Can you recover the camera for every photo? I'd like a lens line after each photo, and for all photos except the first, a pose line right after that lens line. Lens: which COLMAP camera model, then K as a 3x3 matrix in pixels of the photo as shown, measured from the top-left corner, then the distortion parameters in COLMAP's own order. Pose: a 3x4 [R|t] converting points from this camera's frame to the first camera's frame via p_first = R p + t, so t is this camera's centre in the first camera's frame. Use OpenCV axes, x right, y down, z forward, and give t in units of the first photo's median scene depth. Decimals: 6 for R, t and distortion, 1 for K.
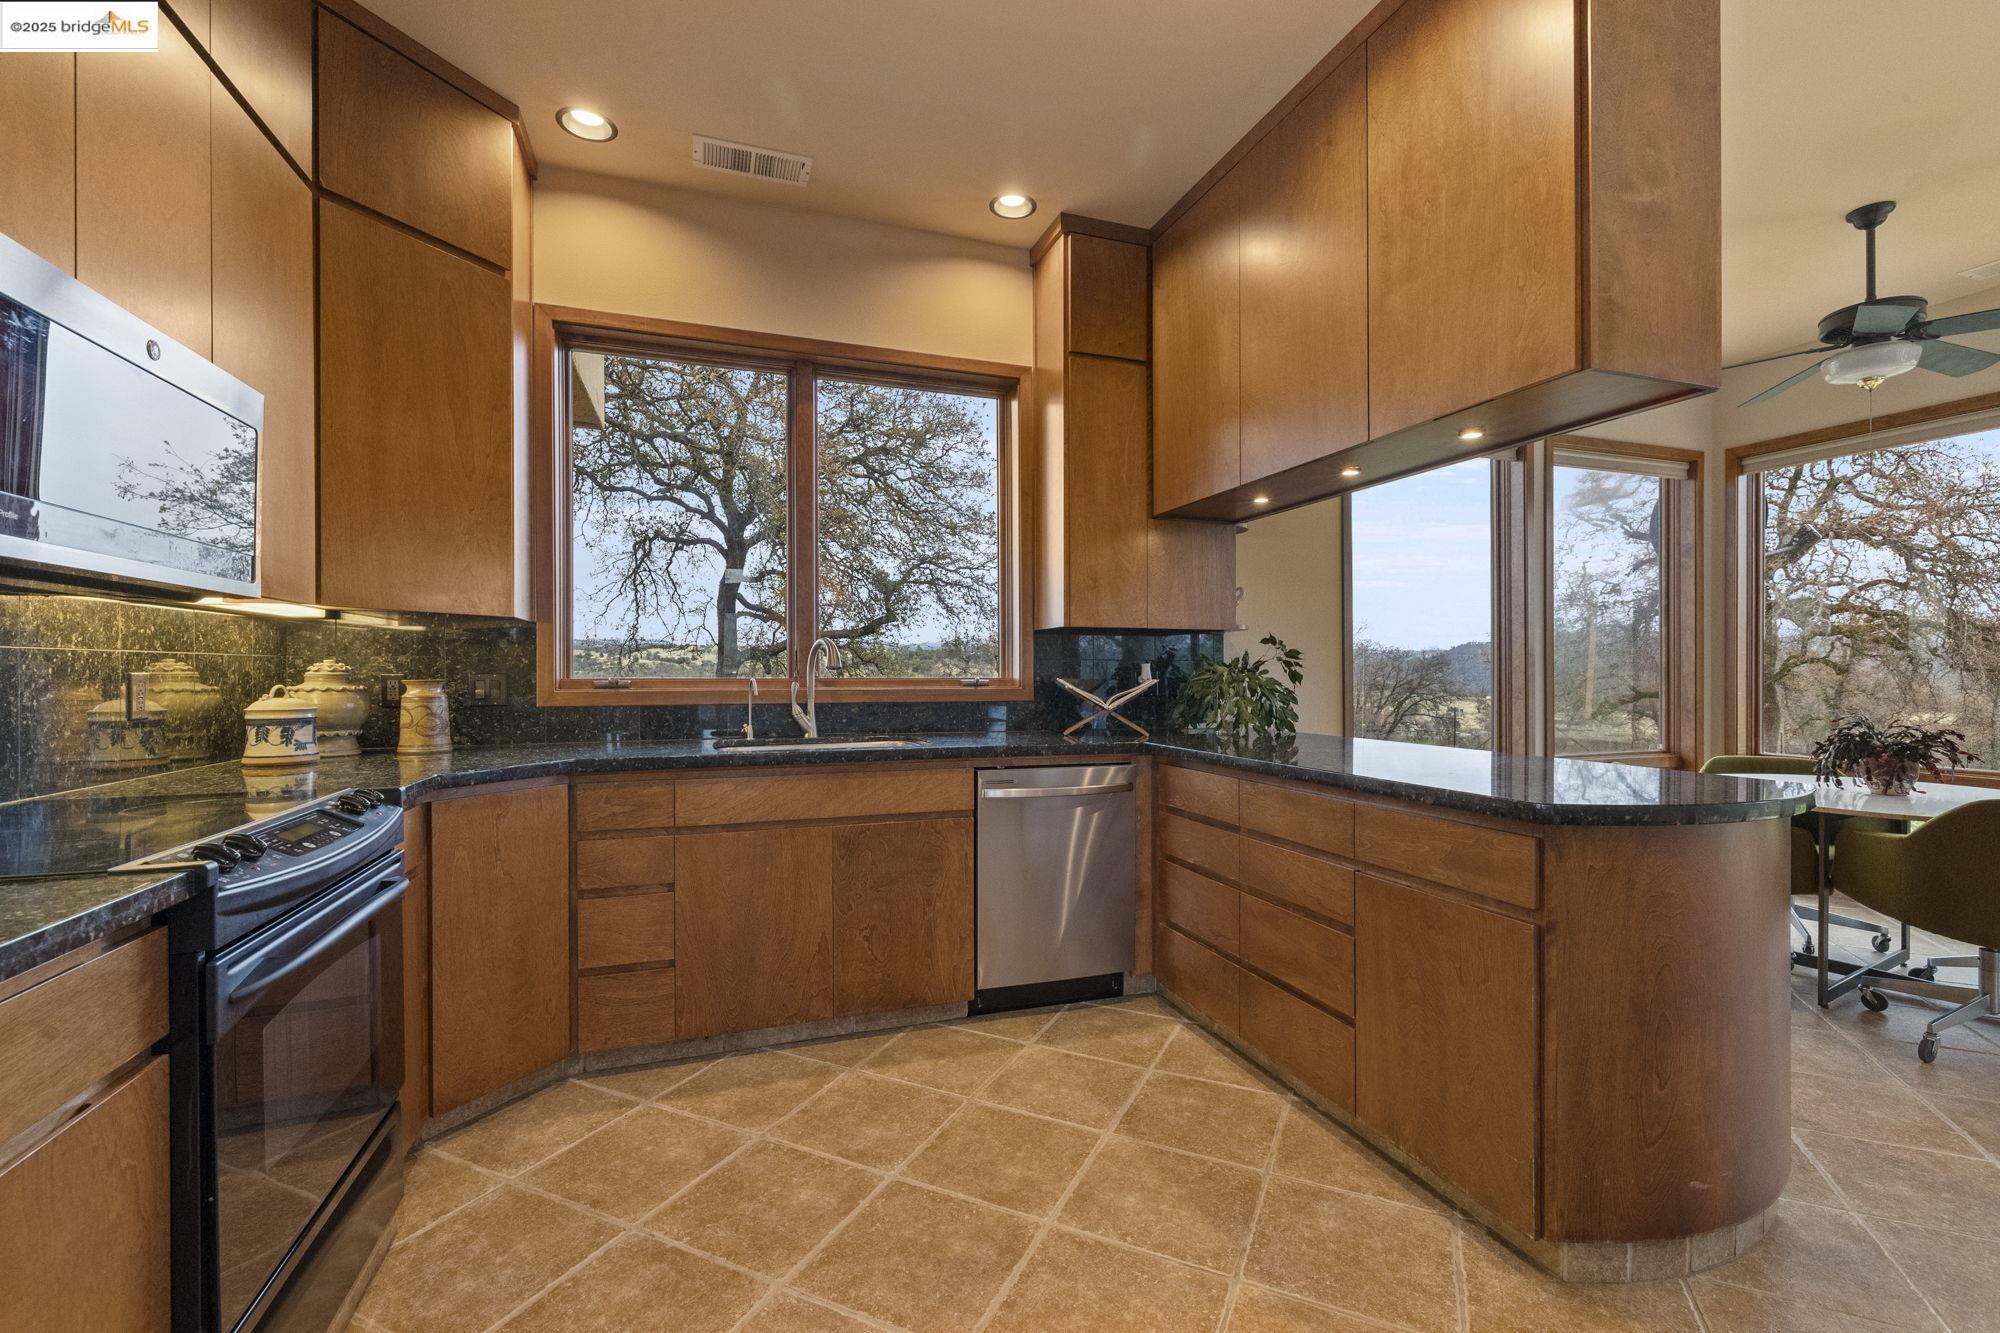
lens RADIAL K [[839.8, 0, 1002.7], [0, 839.8, 669.1], [0, 0, 1]] dist [0.002054, -0.000275]
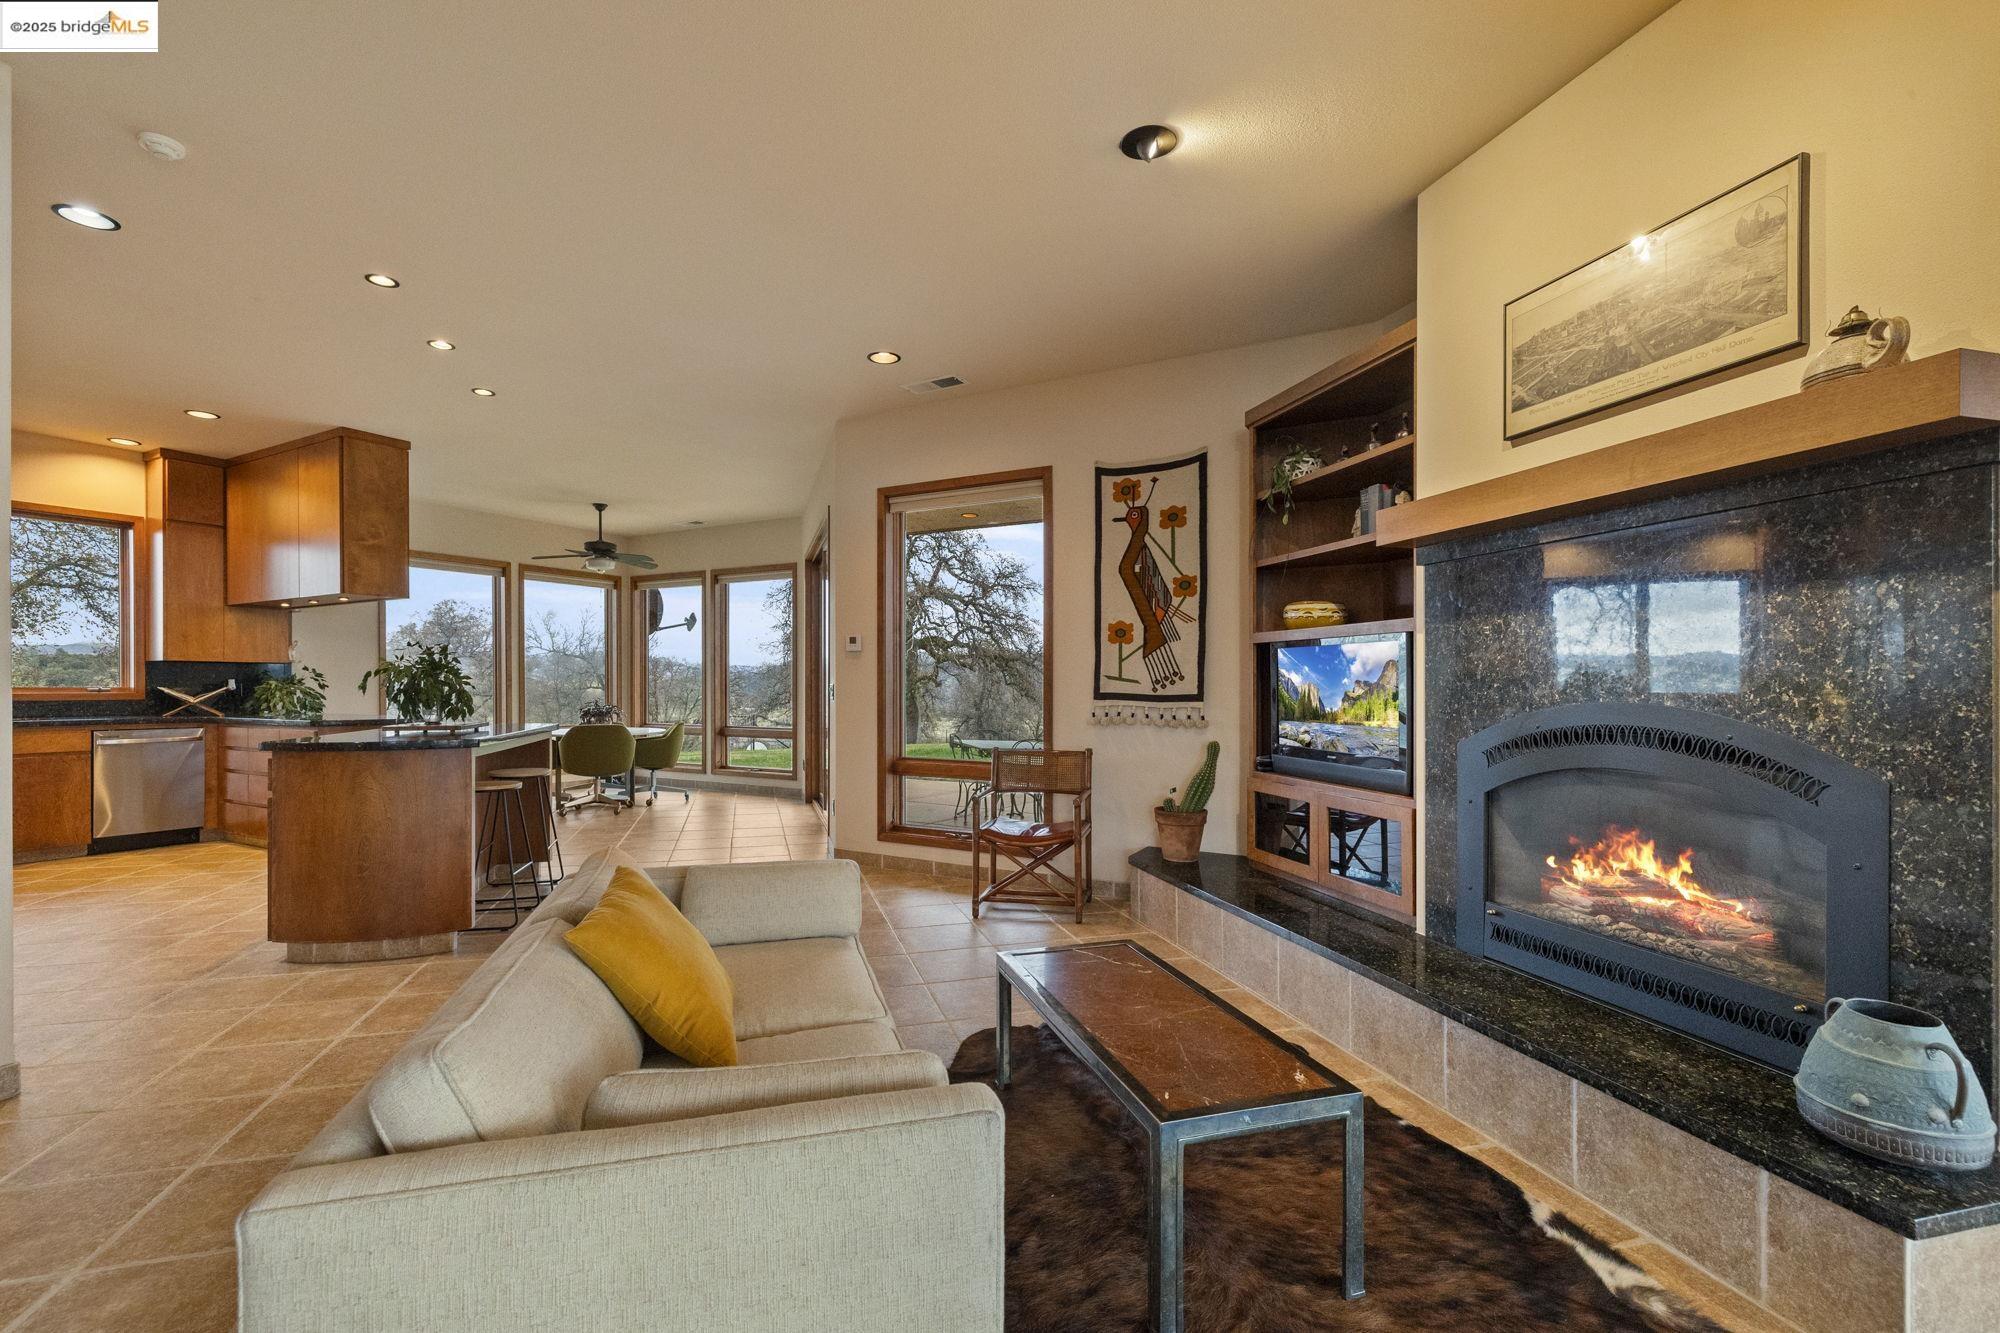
lens RADIAL K [[839.8, 0, 983.9], [0, 839.8, 683.6], [0, 0, 1]] dist [0.002054, -0.000275]
pose [[0.744012, 0.000503, 0.668166, 0.177753], [-0.001023, 0.999999, 0.000386, 0.001010], [-0.668165, -0.000971, 0.744012, -1.642336]]
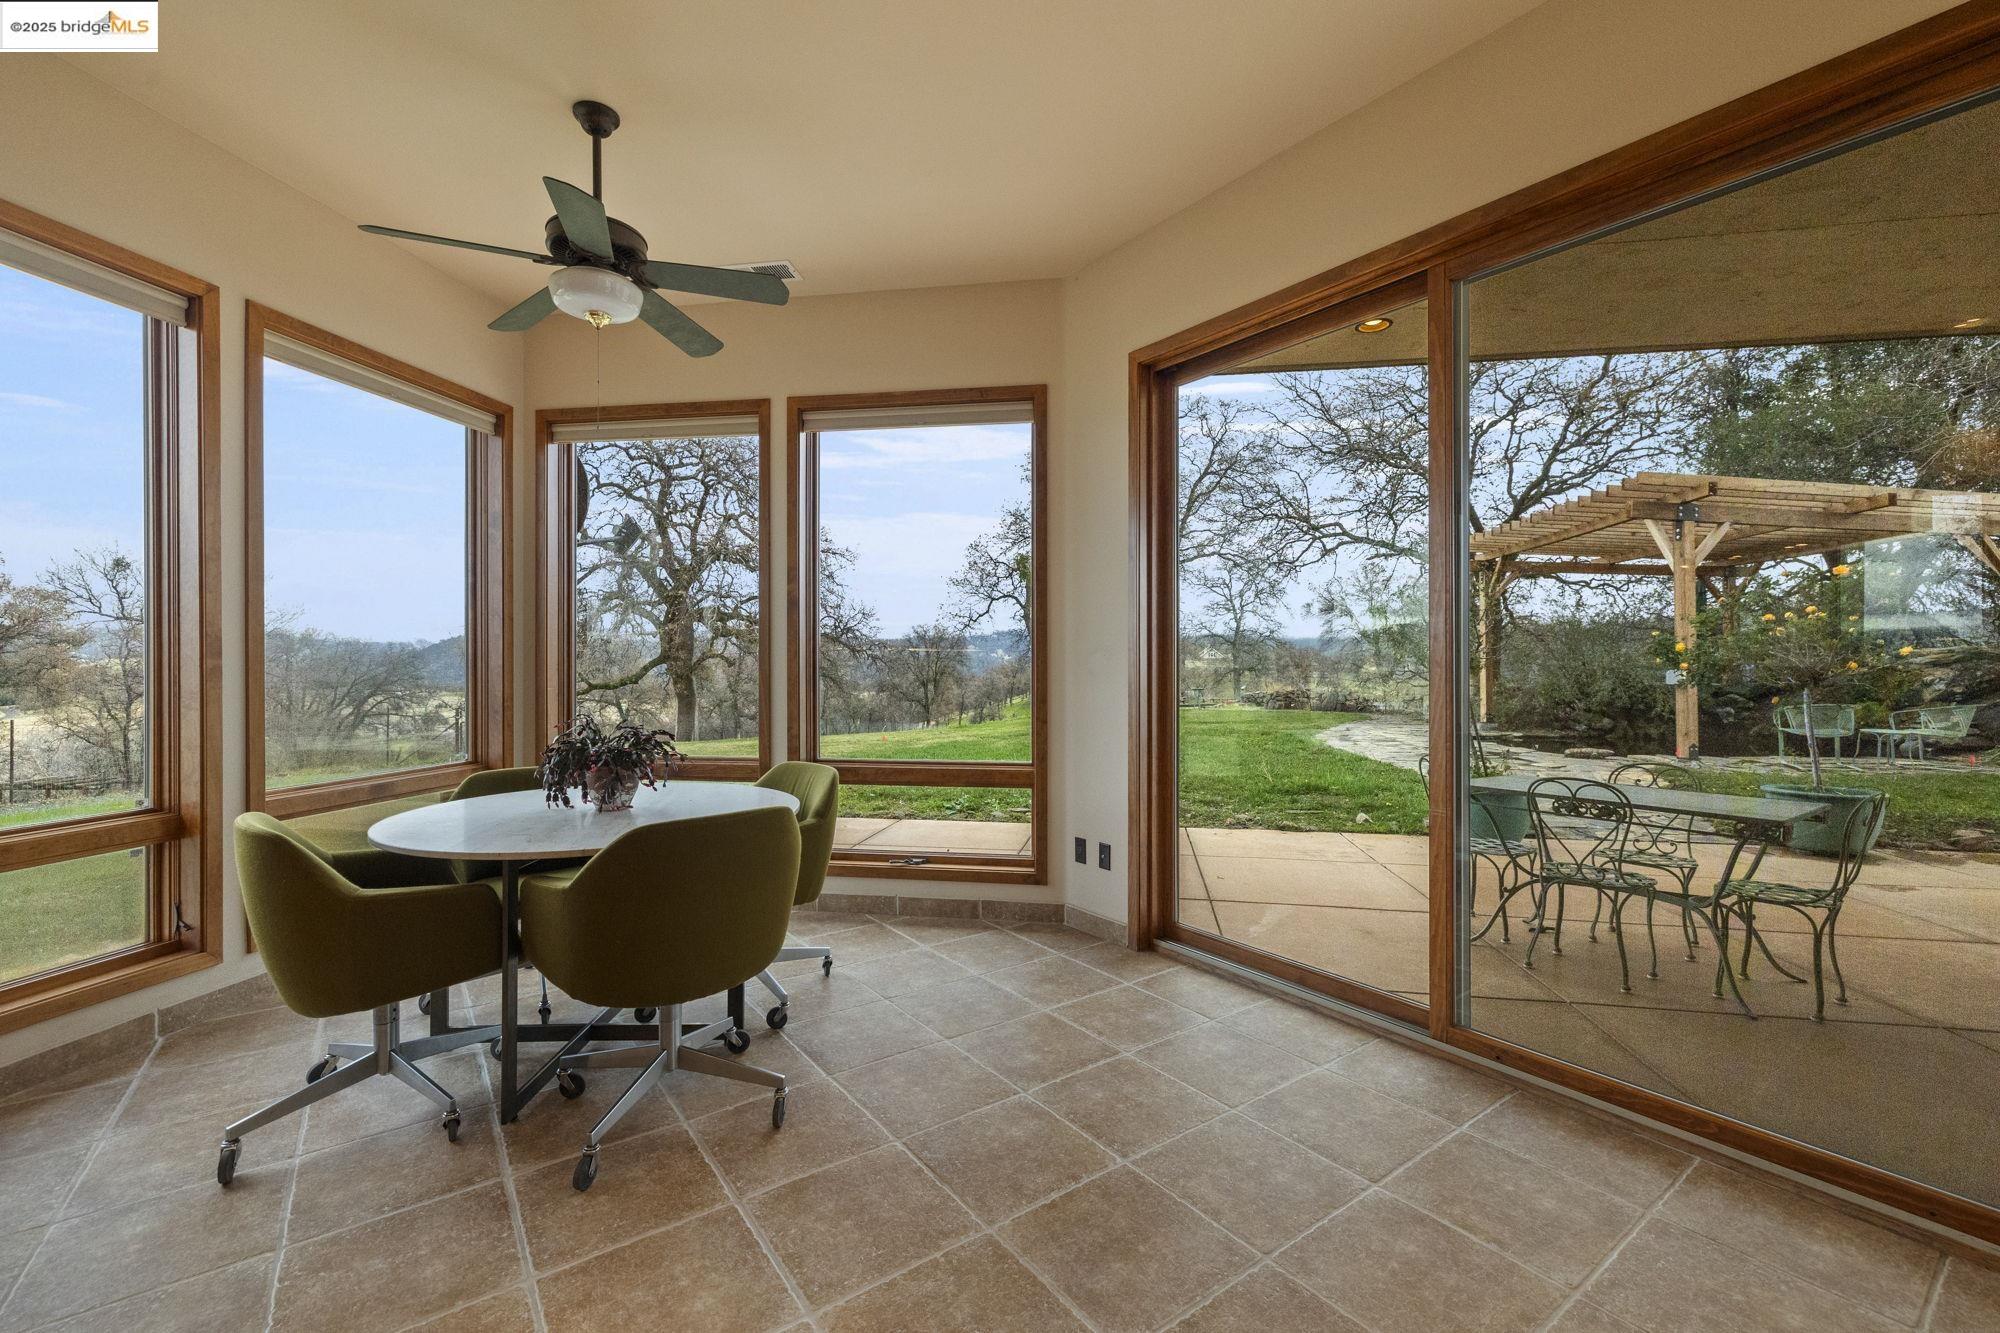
lens RADIAL K [[839.8, 0, 993.1], [0, 839.8, 662.3], [0, 0, 1]] dist [0.002054, -0.000275]
pose [[0.478167, -0.002438, 0.878266, 0.466291], [0.003709, 0.999993, 0.000757, 0.001782], [-0.878261, 0.002896, 0.478172, 0.244968]]
